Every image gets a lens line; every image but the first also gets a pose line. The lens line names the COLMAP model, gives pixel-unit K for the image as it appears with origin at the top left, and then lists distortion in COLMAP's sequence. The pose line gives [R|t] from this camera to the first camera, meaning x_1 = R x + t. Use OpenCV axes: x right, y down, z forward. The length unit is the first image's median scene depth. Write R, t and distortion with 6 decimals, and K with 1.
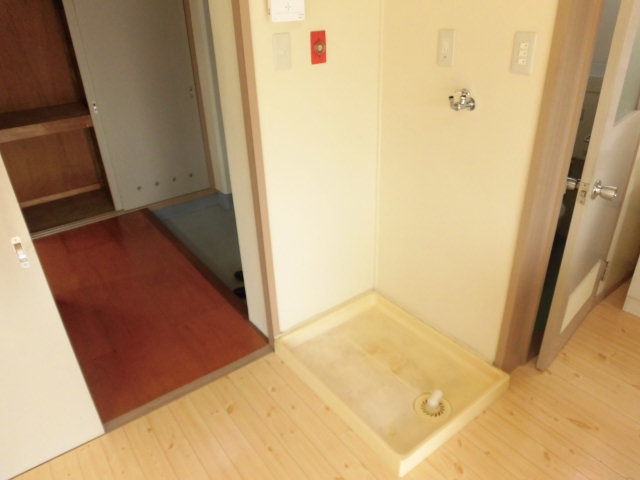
lens RADIAL K [[459.7, 0, 317.6], [0, 459.7, 242.1], [0, 0, 1]] dist [-0.052599, -0.002020]
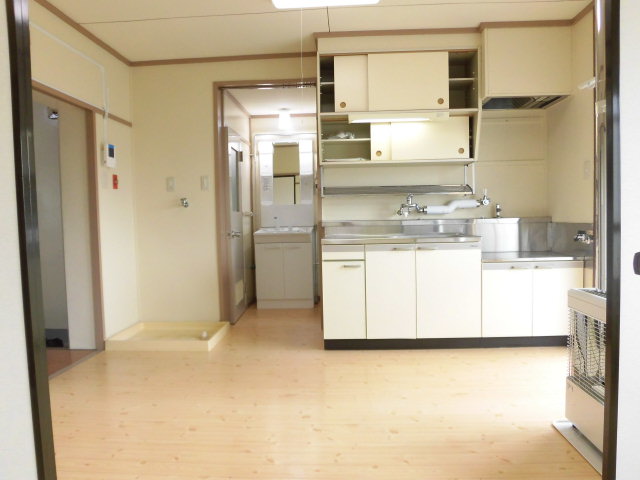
lens RADIAL K [[459.7, 0, 317.6], [0, 459.7, 242.1], [0, 0, 1]] dist [-0.052599, -0.002020]
pose [[0.633842, -0.016401, 0.773288, -1.011411], [0.364068, 0.888422, -0.279573, 0.740065], [-0.682421, 0.458734, 0.569091, -0.714369]]
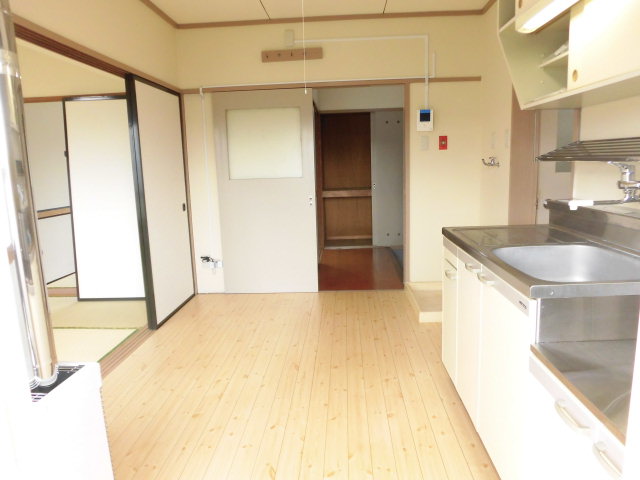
lens RADIAL K [[459.7, 0, 317.6], [0, 459.7, 242.1], [0, 0, 1]] dist [-0.052599, -0.002020]
pose [[0.772700, 0.121804, -0.622975, 0.943814], [-0.299290, 0.935391, -0.188333, 0.614292], [0.559786, 0.331975, 0.759231, -0.858204]]
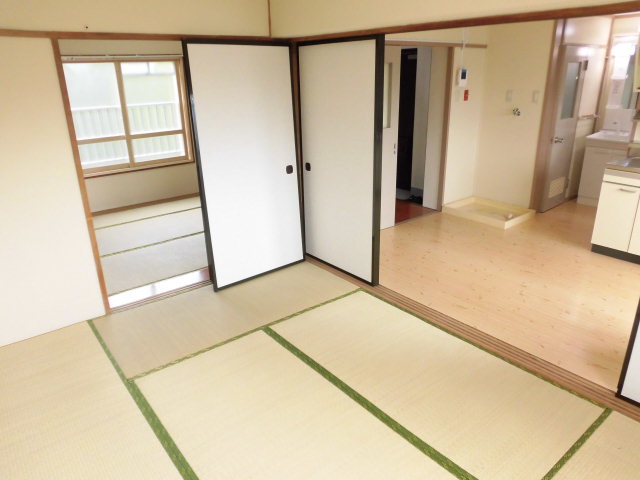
lens RADIAL K [[459.7, 0, 317.6], [0, 459.7, 242.1], [0, 0, 1]] dist [-0.052599, -0.002020]
pose [[0.998966, 0.005526, 0.045136, -1.044766], [0.000664, 0.990710, -0.135990, 0.881719], [-0.045468, 0.135879, 0.989682, -1.678131]]
